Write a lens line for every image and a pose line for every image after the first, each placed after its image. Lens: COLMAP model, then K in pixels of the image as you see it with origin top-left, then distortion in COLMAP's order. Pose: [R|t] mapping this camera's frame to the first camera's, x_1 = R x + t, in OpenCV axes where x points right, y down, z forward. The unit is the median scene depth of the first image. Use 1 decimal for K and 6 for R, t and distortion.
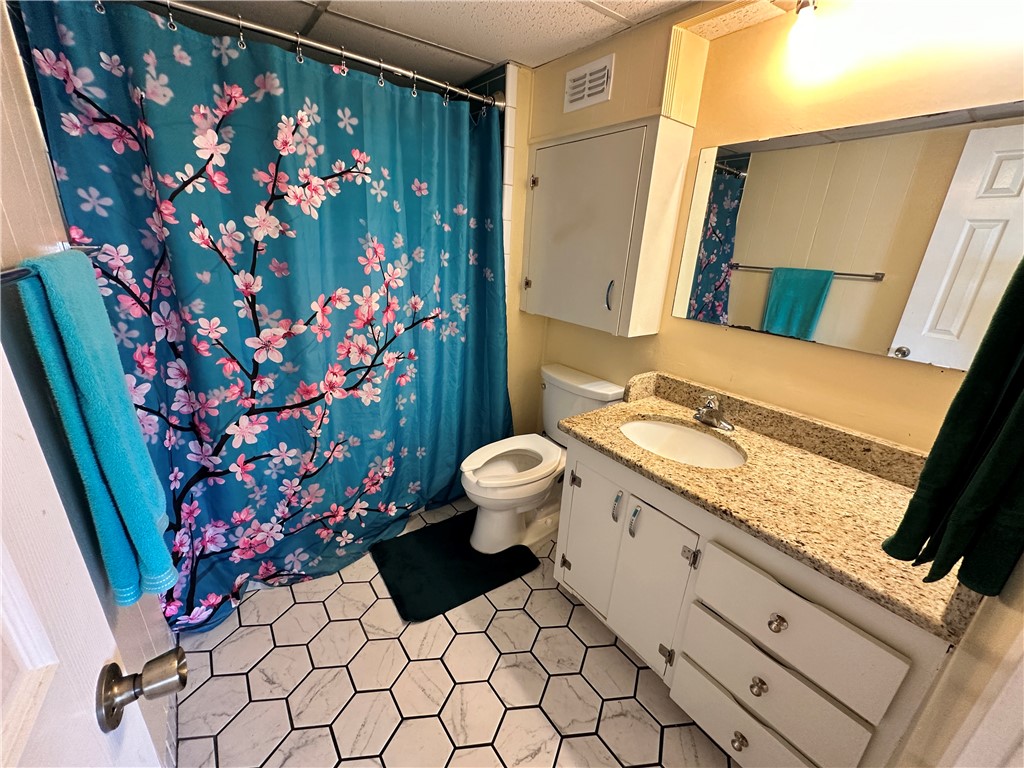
lens RADIAL K [[411.7, 0, 512.0], [0, 411.7, 384.0], [0, 0, 1]] dist [0.003759, 0.000307]
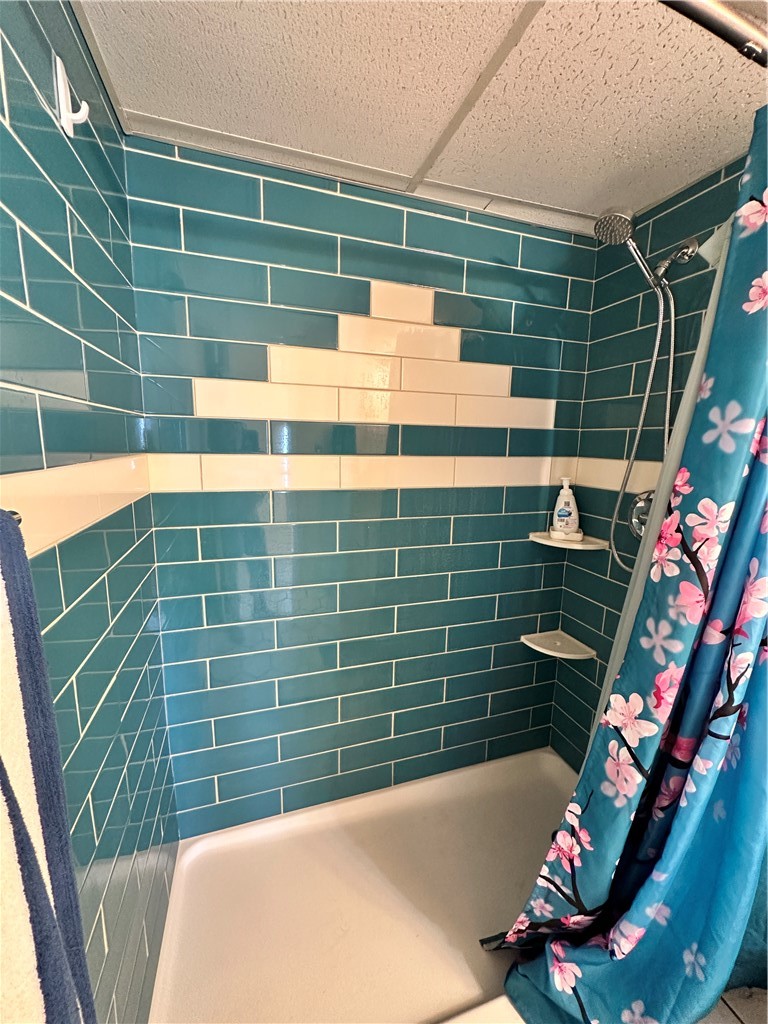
lens RADIAL K [[411.7, 0, 383.3], [0, 411.7, 513.6], [0, 0, 1]] dist [0.003759, 0.000307]
pose [[-0.319216, 0.163433, -0.933483, -0.292572], [-0.362743, 0.888931, 0.279678, -0.307441], [0.875510, 0.427892, -0.224476, 0.718972]]
